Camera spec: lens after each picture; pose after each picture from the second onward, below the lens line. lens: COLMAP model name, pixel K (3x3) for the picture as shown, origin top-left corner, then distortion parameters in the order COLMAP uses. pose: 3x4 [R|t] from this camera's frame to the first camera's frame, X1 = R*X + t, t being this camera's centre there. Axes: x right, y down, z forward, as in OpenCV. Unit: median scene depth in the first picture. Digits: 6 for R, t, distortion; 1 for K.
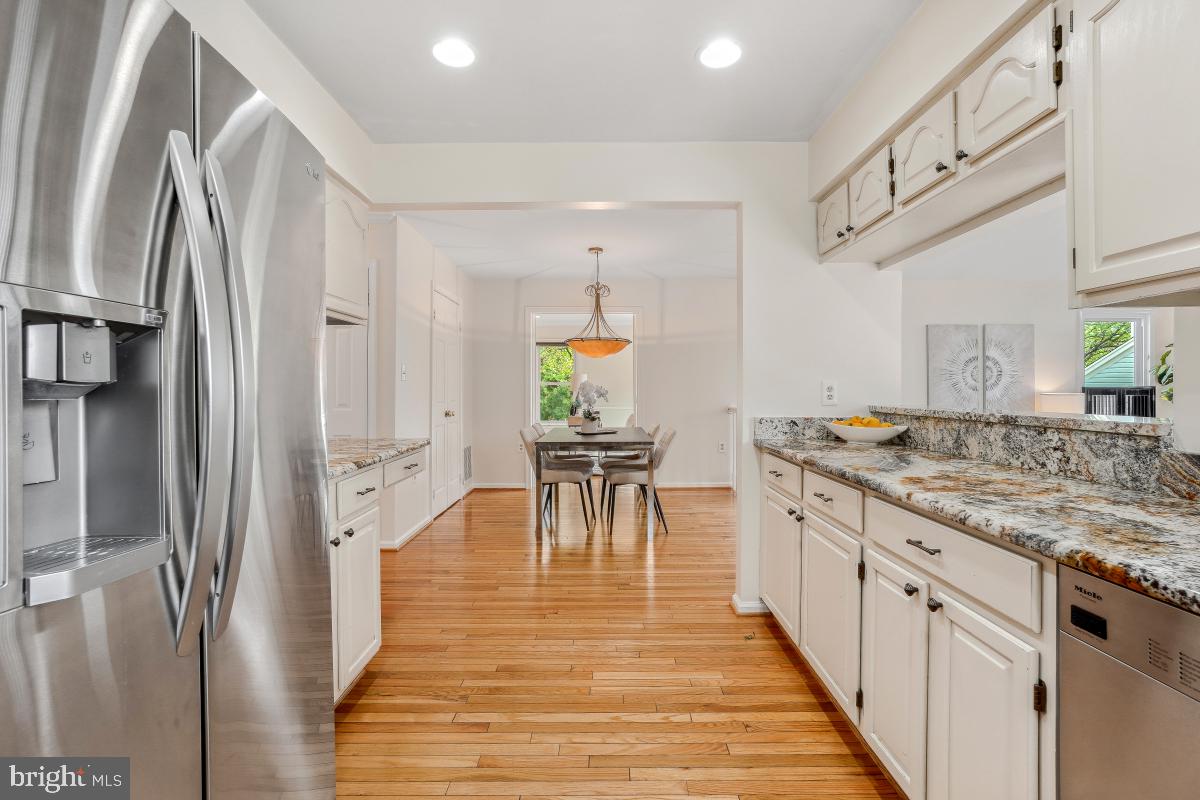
lens RADIAL K [[546.3, 0, 605.6], [0, 546.3, 405.2], [0, 0, 1]] dist [-0.056014, 0.029779]
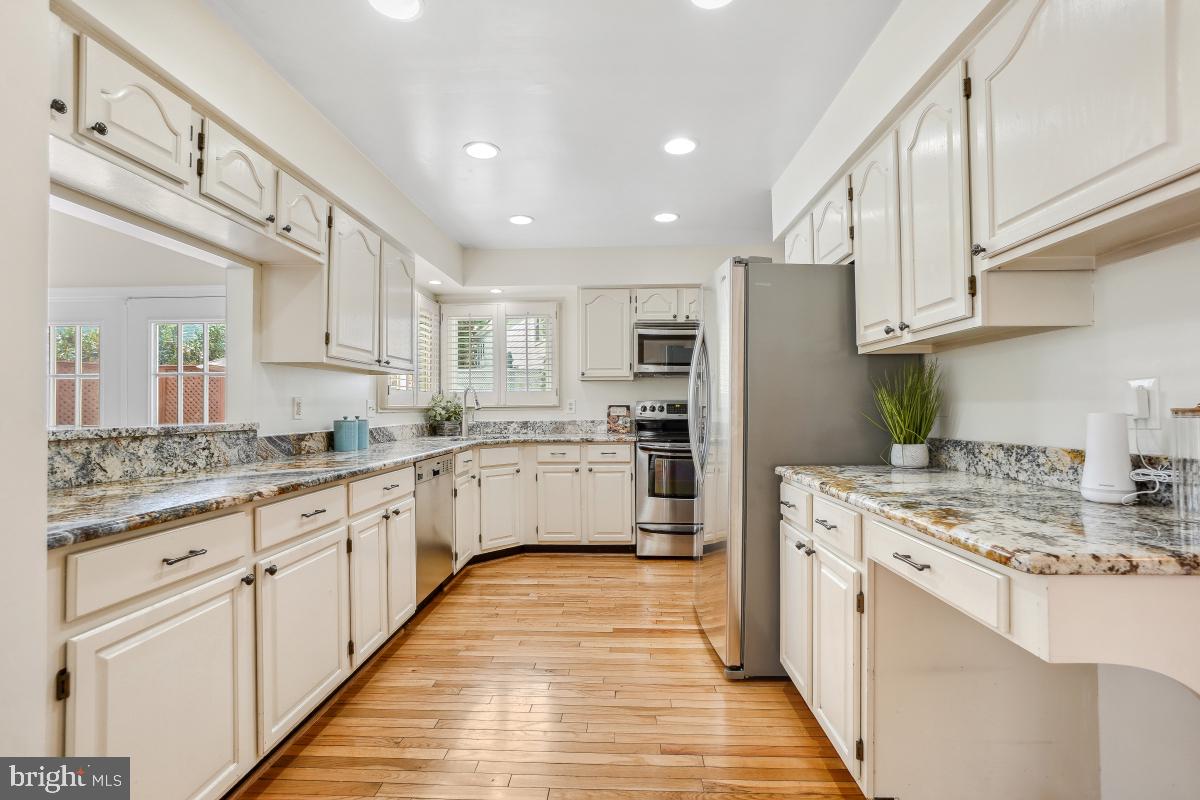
lens RADIAL K [[546.3, 0, 605.6], [0, 546.3, 405.2], [0, 0, 1]] dist [-0.056014, 0.029779]
pose [[-0.998969, 0.004925, 0.045129, -0.184826], [0.005977, 0.999713, 0.023220, -0.046961], [-0.045002, 0.023466, -0.998711, 2.172041]]
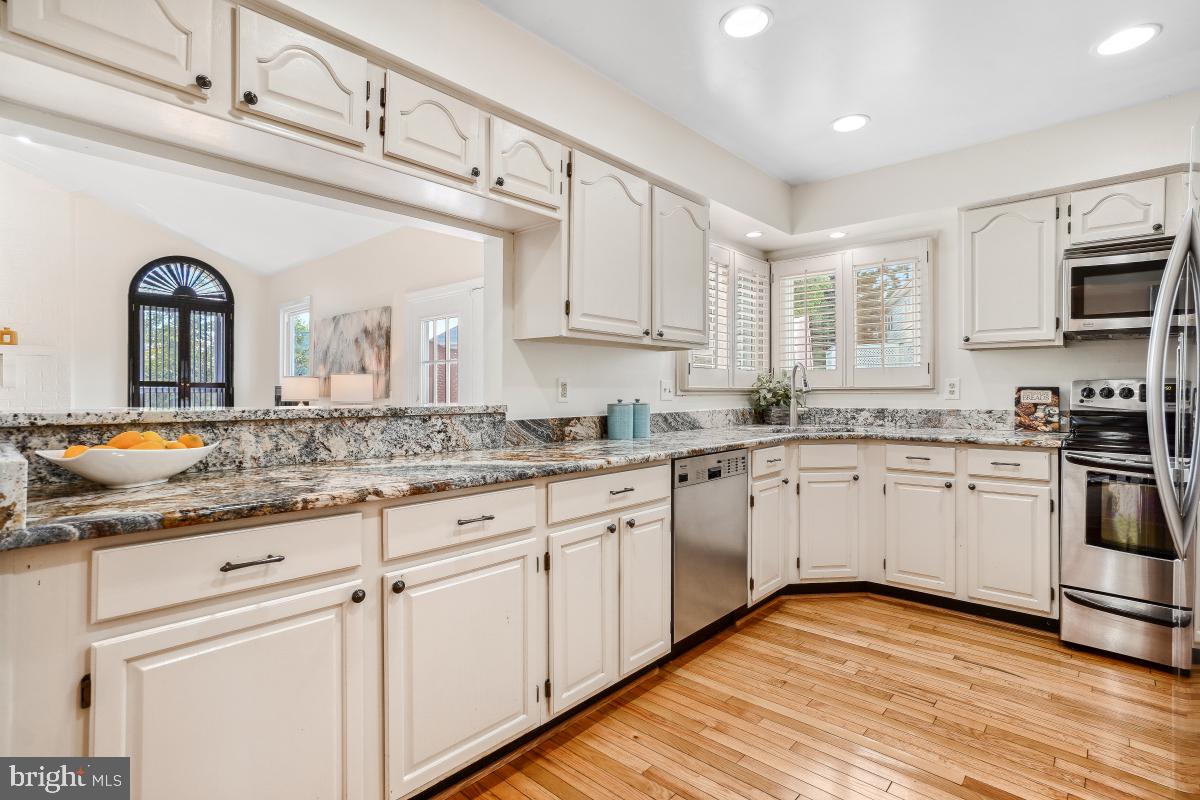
lens RADIAL K [[573.6, 0, 611.6], [0, 573.6, 391.9], [0, 0, 1]] dist [-0.043519, 0.022243]
pose [[-0.738412, -0.001454, 0.674348, -0.333615], [0.018413, 0.999581, 0.022318, -0.031371], [-0.674098, 0.028897, -0.738077, 1.646241]]
